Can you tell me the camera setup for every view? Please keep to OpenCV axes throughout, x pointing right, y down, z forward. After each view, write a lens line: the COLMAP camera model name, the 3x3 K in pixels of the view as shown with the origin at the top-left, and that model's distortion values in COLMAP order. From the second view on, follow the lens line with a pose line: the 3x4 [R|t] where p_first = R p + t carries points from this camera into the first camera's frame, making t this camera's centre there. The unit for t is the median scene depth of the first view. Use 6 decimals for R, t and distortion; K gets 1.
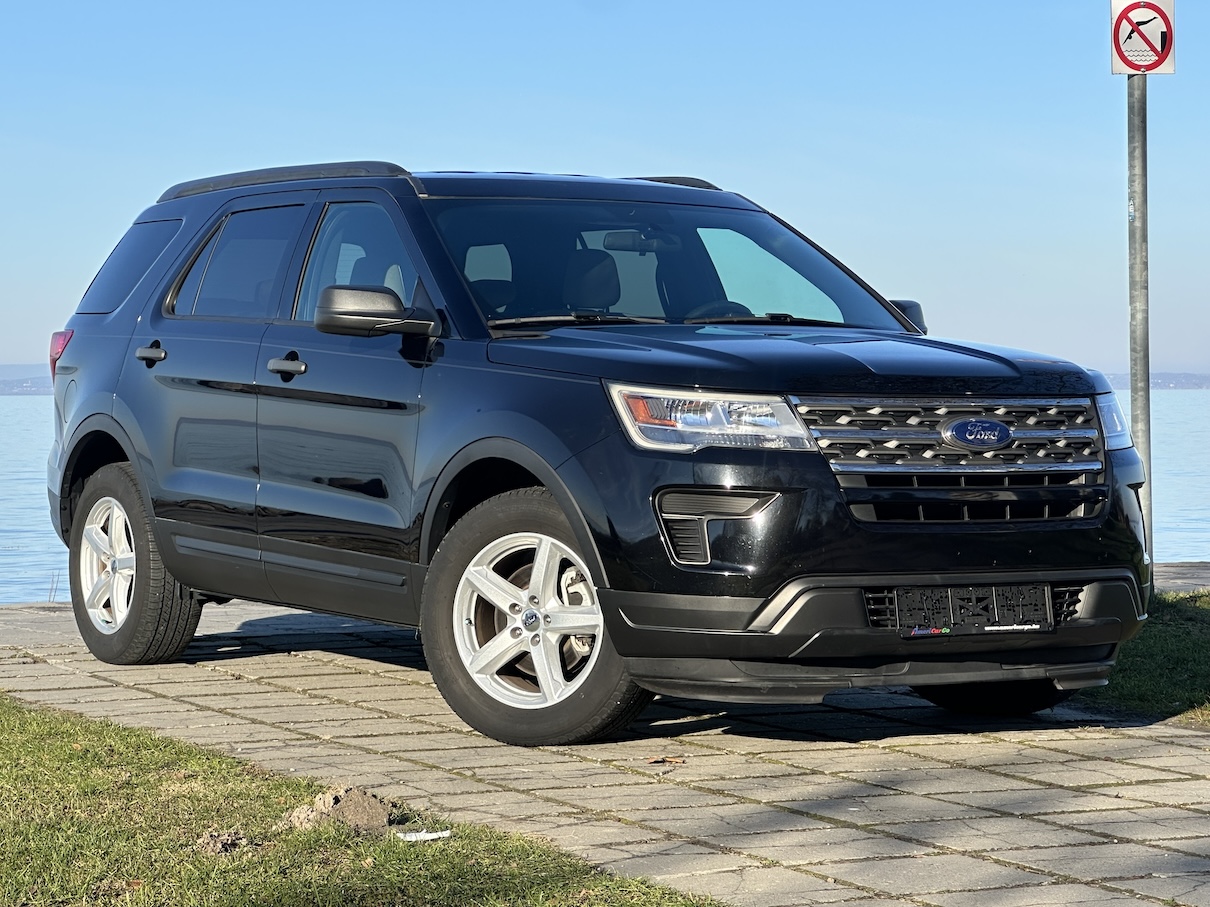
lens RADIAL K [[3089.5, 0, 605.0], [0, 3089.5, 453.5], [0, 0, 1]] dist [-0.097490, 1.258181]
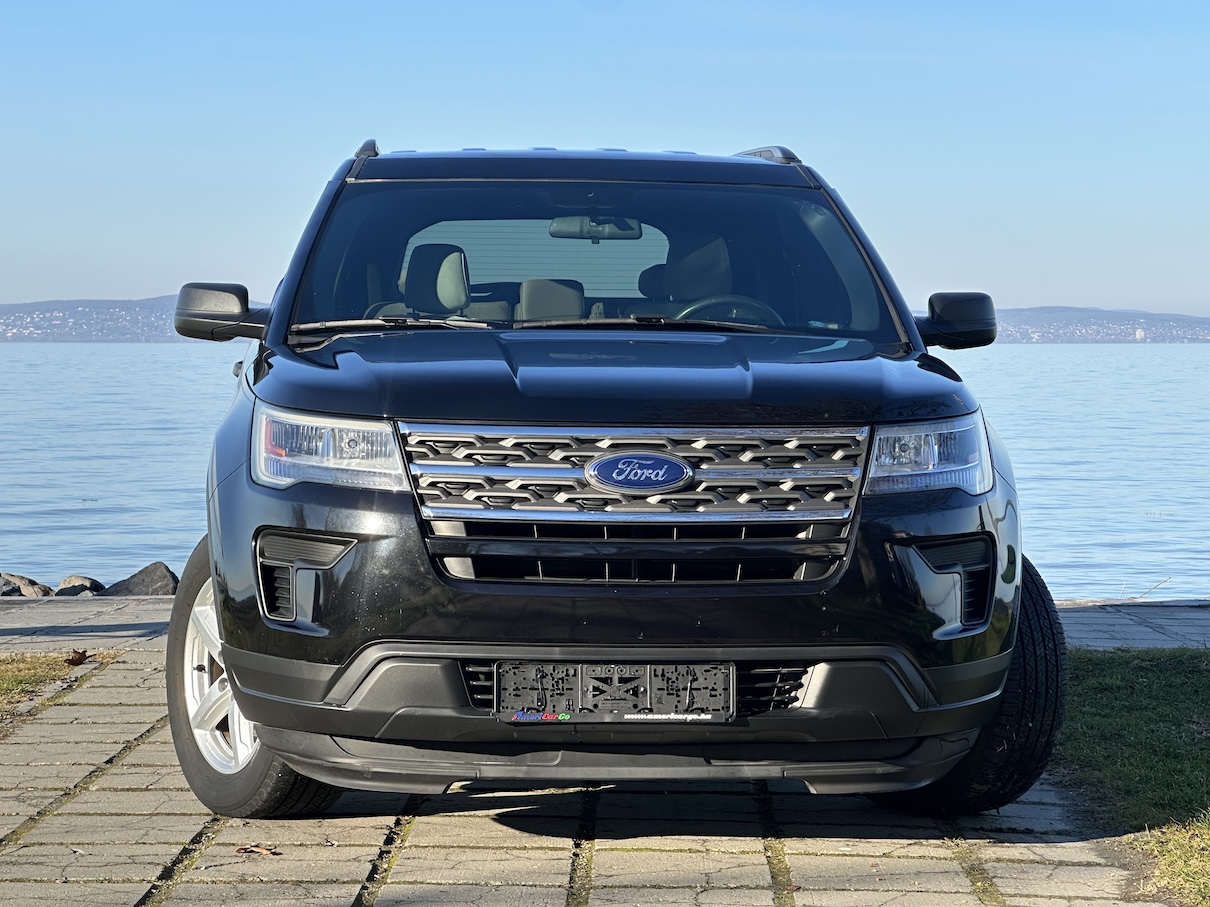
lens RADIAL K [[3089.5, 0, 605.0], [0, 3089.5, 453.5], [0, 0, 1]] dist [-0.097490, 1.258181]
pose [[0.890748, 0.021715, -0.453978, 0.475109], [-0.013776, 0.999689, 0.020787, -0.027928], [0.454288, -0.012262, 0.890770, 0.278652]]
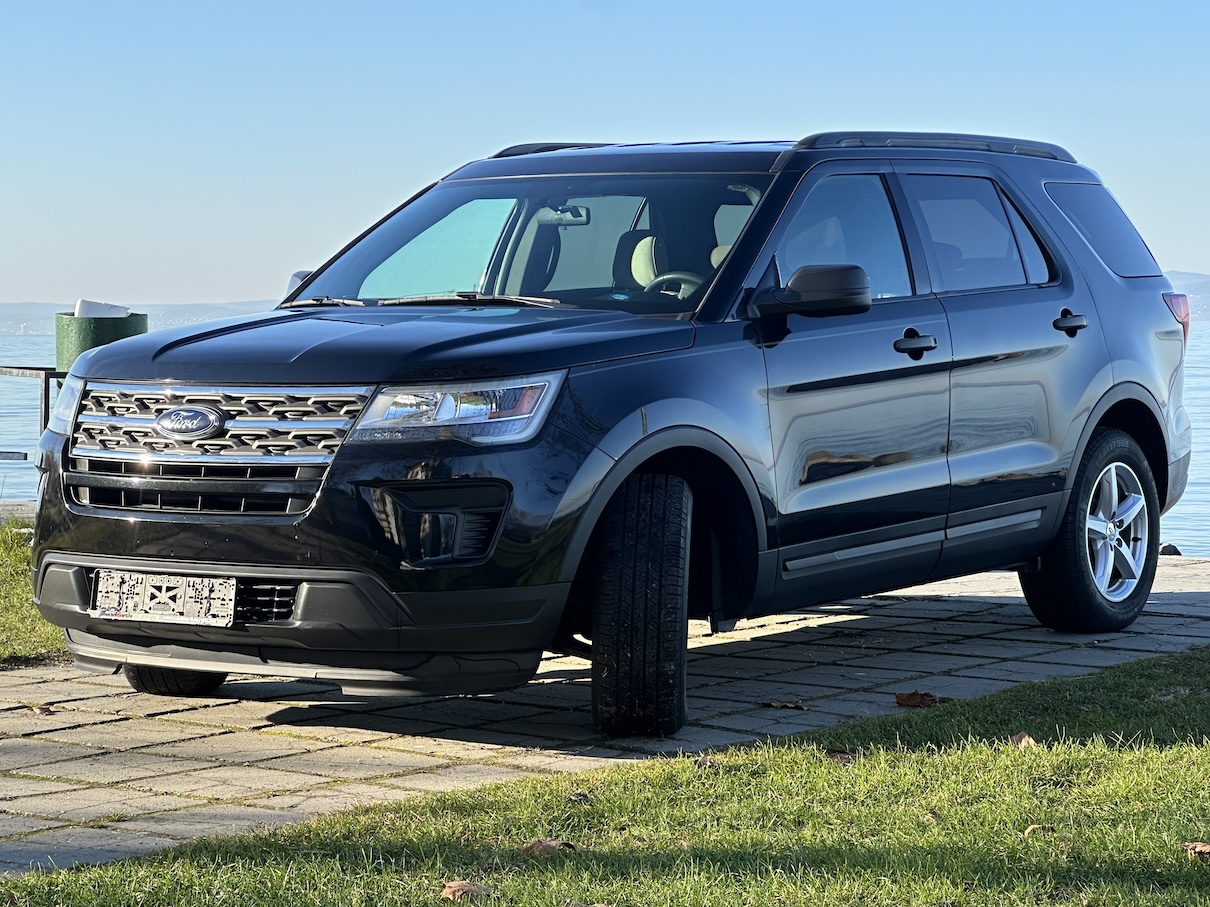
lens RADIAL K [[3089.5, 0, 605.0], [0, 3089.5, 453.5], [0, 0, 1]] dist [-0.097490, 1.258181]
pose [[0.397994, 0.035490, -0.916701, 1.083389], [-0.007265, 0.999342, 0.035535, -0.032844], [0.917359, -0.007483, 0.397990, 0.722492]]
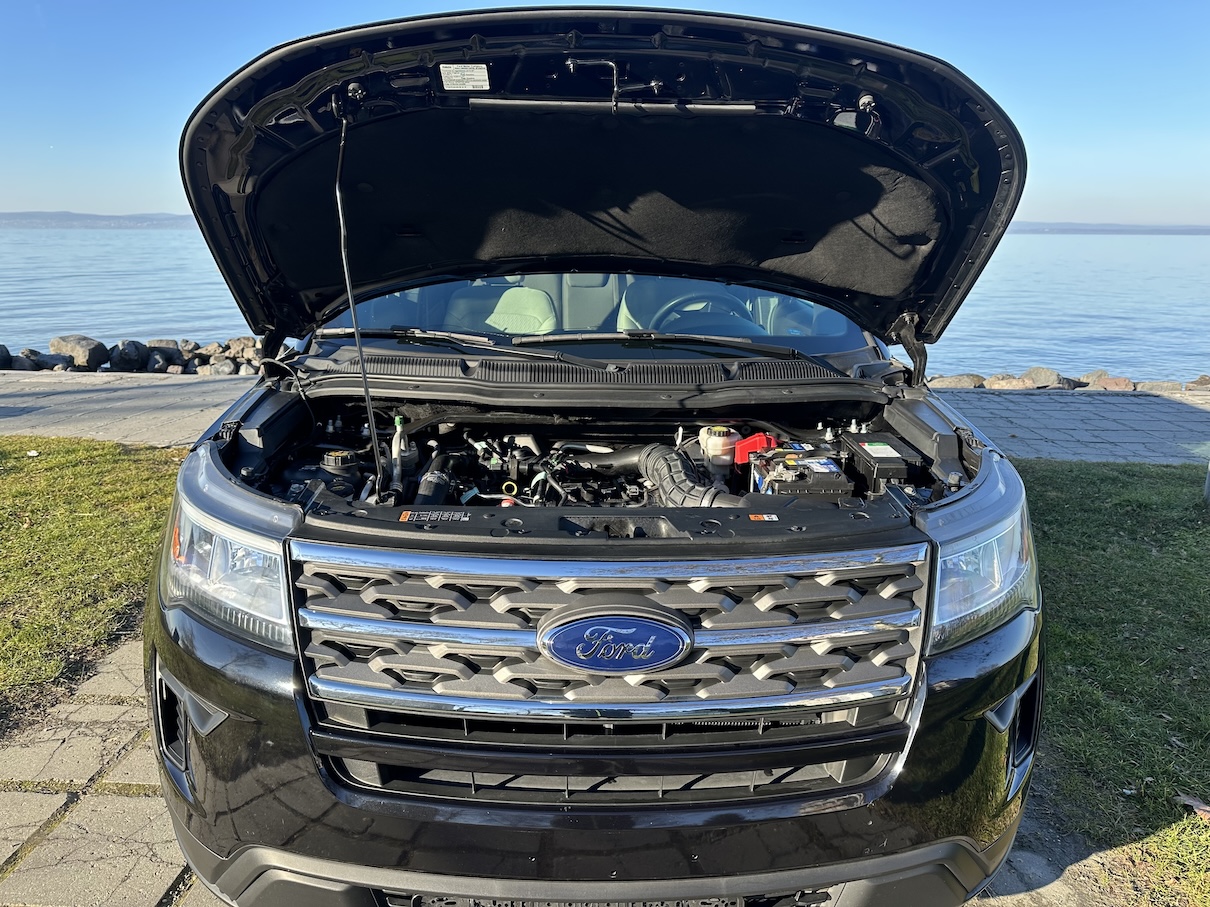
lens RADIAL K [[851.3, 0, 605.0], [0, 851.3, 453.5], [0, 0, 1]] dist [0.046029, -0.000351]
pose [[0.870201, 0.133352, -0.474308, 0.187151], [-0.021582, 0.972069, 0.233702, -0.075279], [0.492225, -0.193131, 0.848773, 0.869839]]
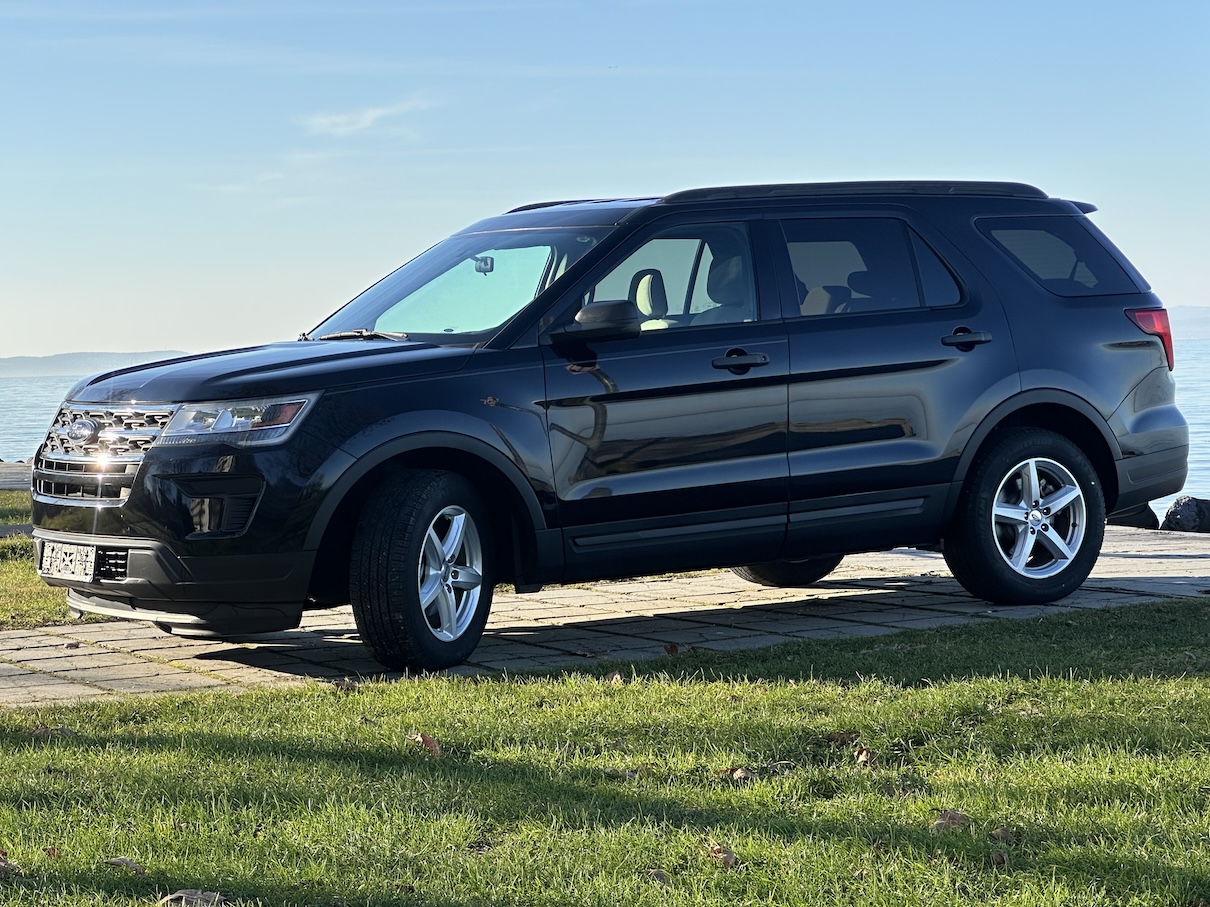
lens RADIAL K [[3089.5, 0, 605.0], [0, 3089.5, 453.5], [0, 0, 1]] dist [-0.097490, 1.258181]
pose [[0.022719, 0.032928, -0.999199, 1.472803], [0.012449, 0.999371, 0.033216, -0.039168], [0.999664, -0.013193, 0.022295, 1.193017]]
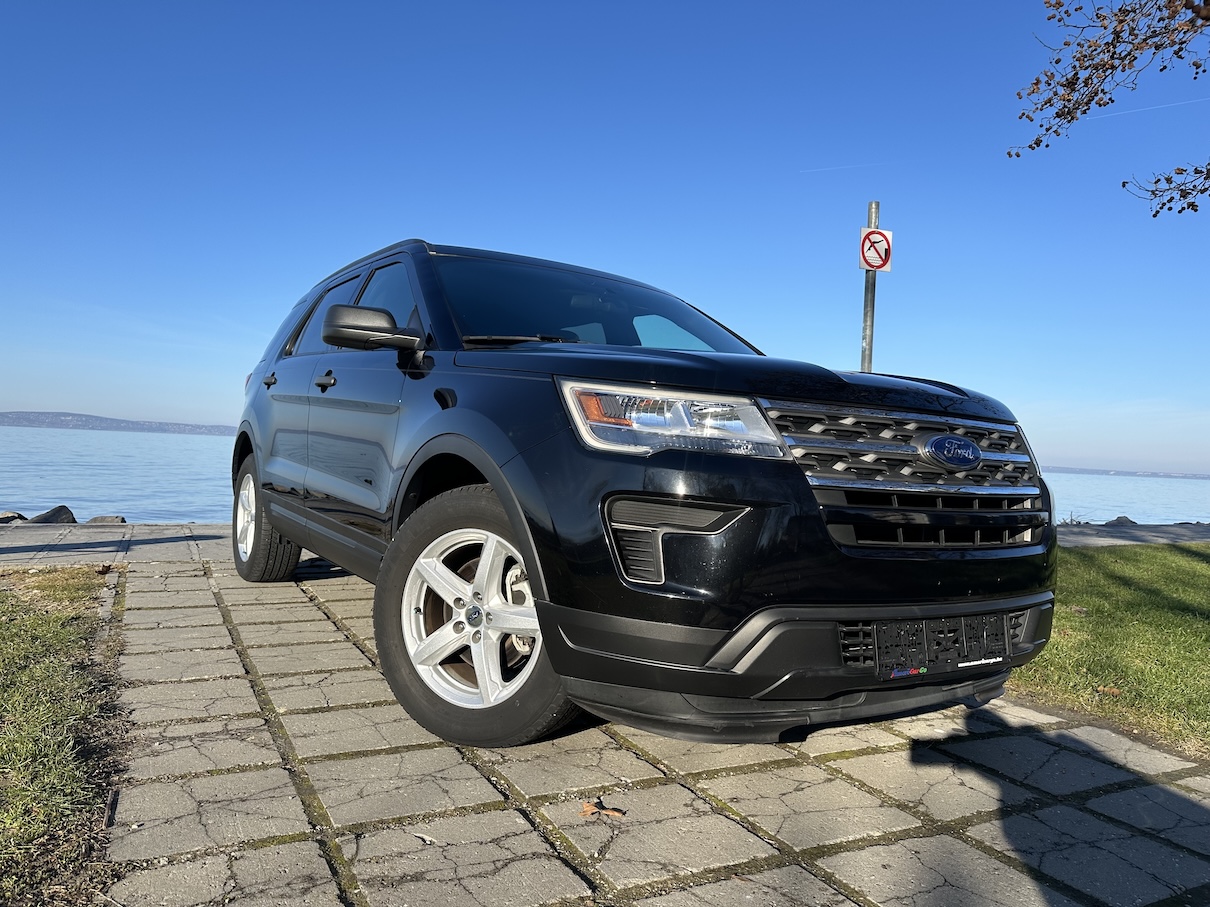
lens RADIAL K [[851.3, 0, 605.0], [0, 851.3, 453.5], [0, 0, 1]] dist [0.046029, -0.000351]
pose [[0.998373, 0.049816, 0.027727, 0.008683], [-0.049317, 0.998614, -0.018387, 0.004069], [-0.028604, 0.016989, 0.999446, 0.737642]]
